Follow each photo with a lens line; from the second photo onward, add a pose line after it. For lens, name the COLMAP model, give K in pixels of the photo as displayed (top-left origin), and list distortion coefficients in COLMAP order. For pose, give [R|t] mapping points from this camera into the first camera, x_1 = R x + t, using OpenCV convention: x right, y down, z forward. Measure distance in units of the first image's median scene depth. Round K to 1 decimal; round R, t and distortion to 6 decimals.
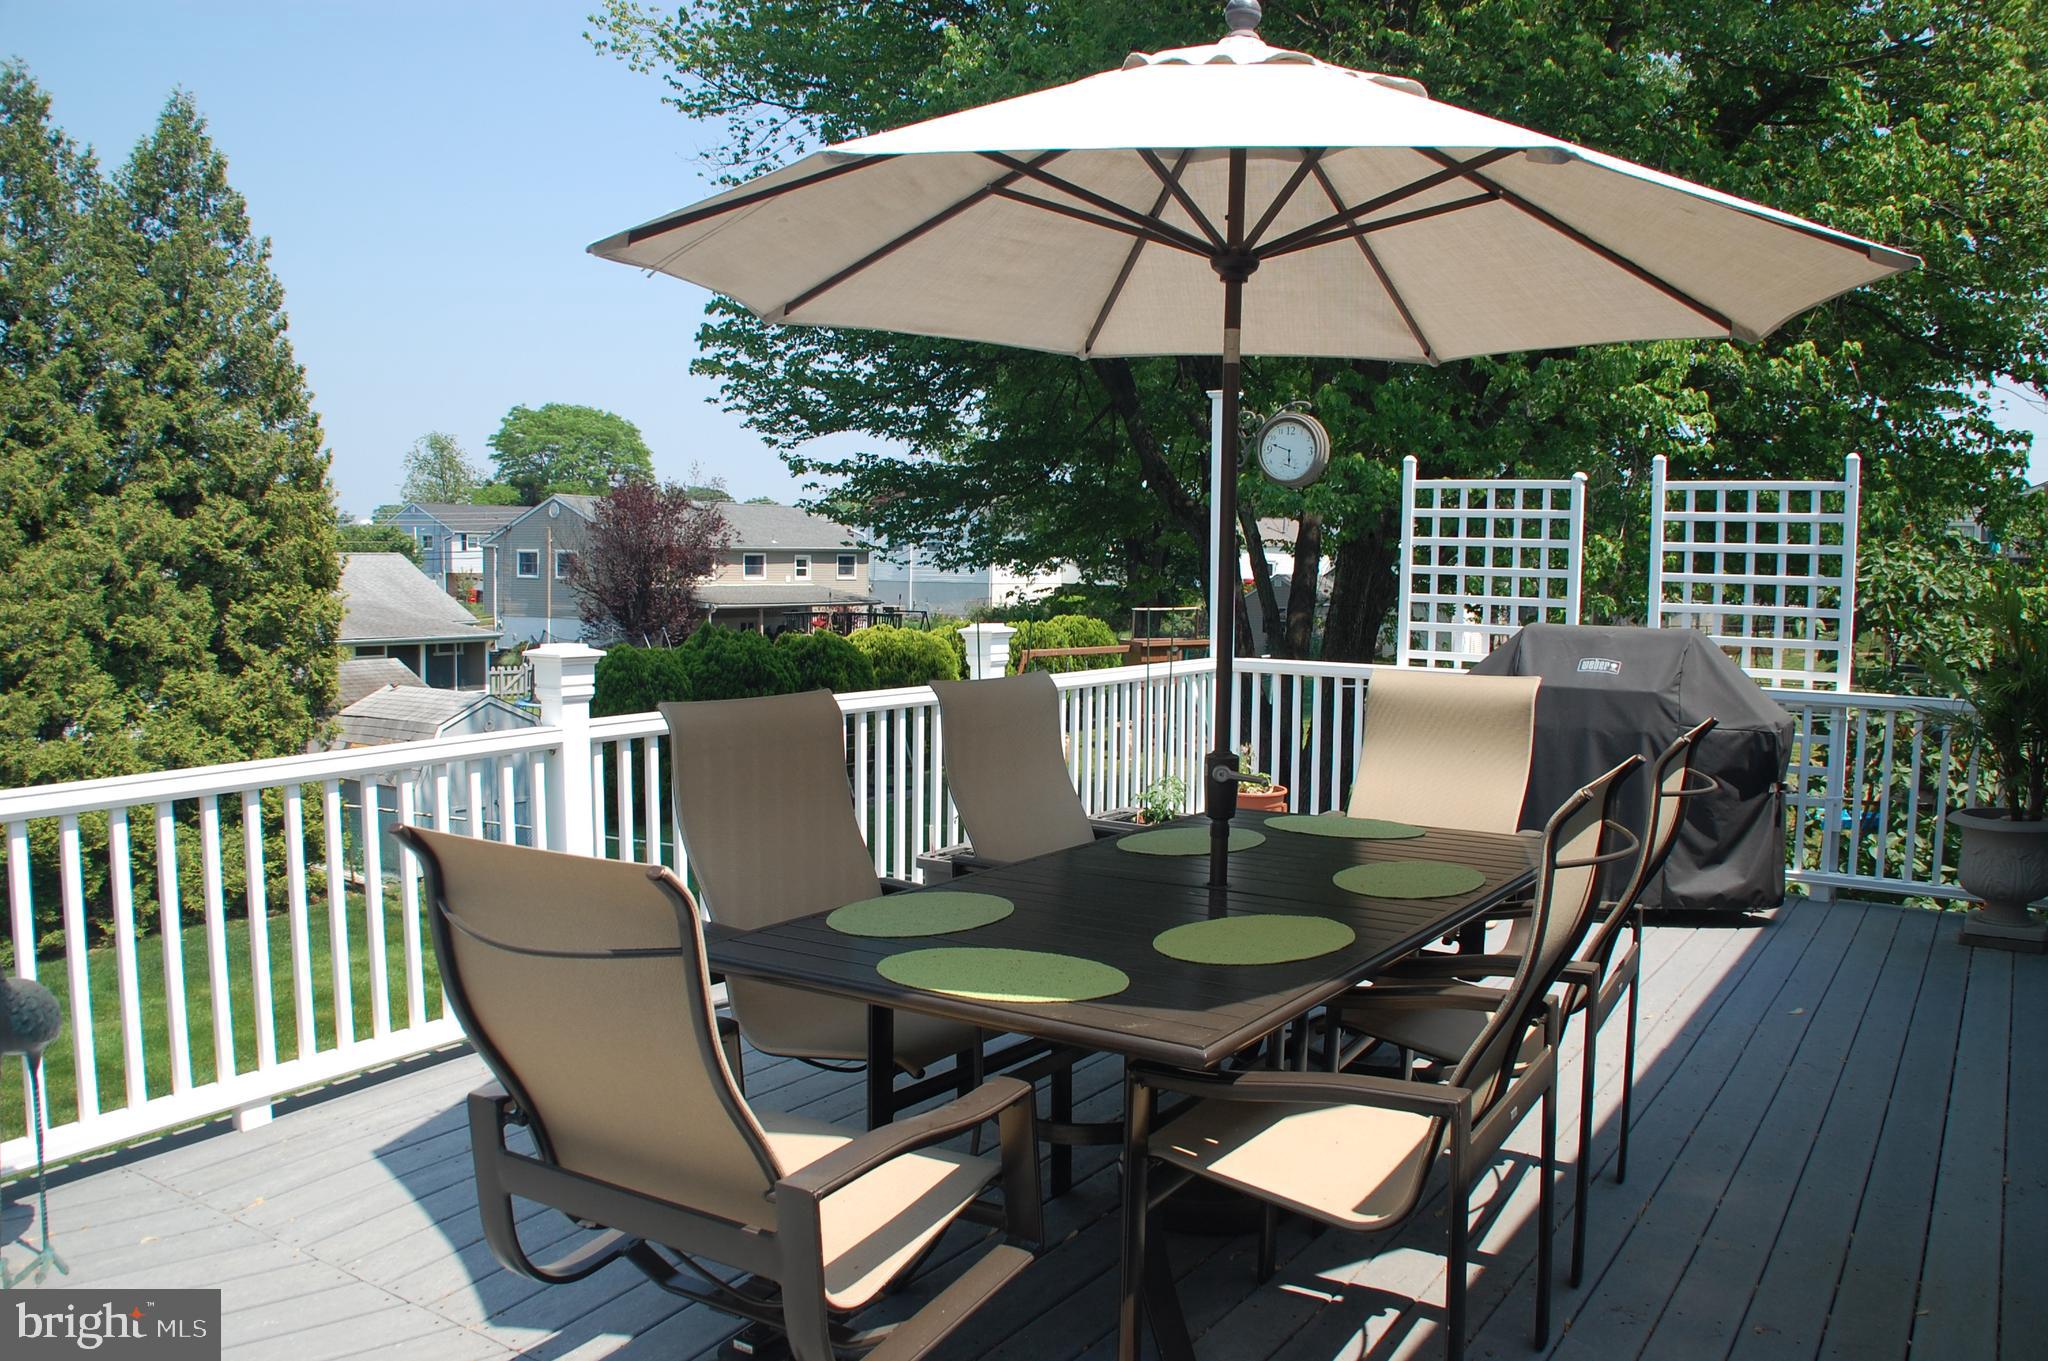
lens RADIAL K [[1601.6, 0, 1024.0], [0, 1601.6, 680.5], [0, 0, 1]] dist [-0.174122, 0.127321]
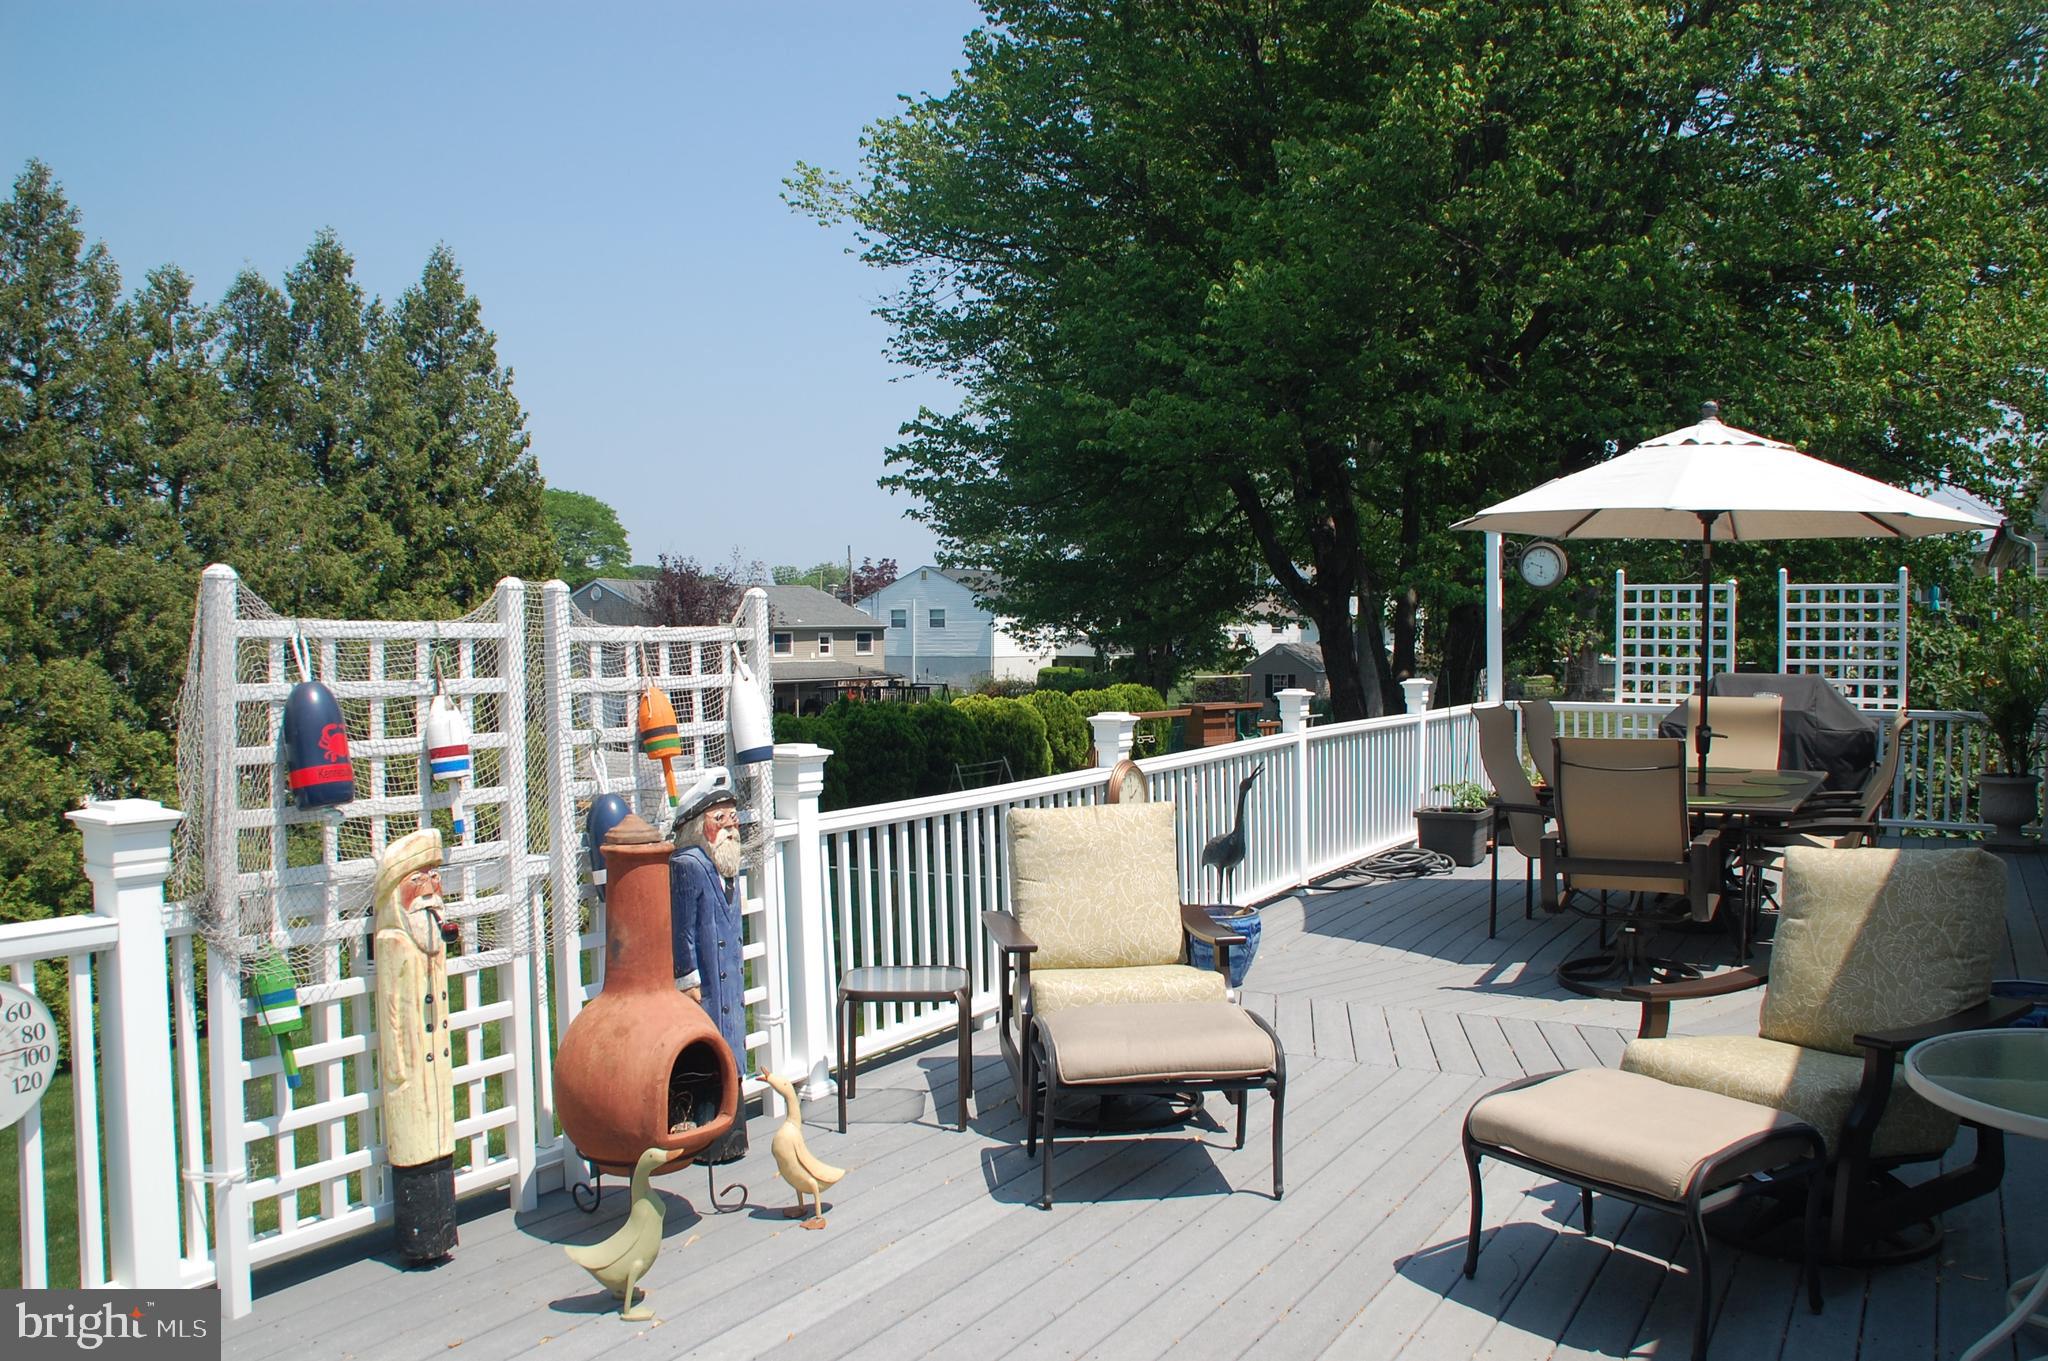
lens RADIAL K [[1601.6, 0, 1024.0], [0, 1601.6, 680.5], [0, 0, 1]] dist [-0.174122, 0.127321]
pose [[0.999251, -0.017235, 0.034636, -0.161036], [0.018788, 0.998809, -0.045023, 0.010979], [-0.033819, 0.045640, 0.998385, -0.211384]]
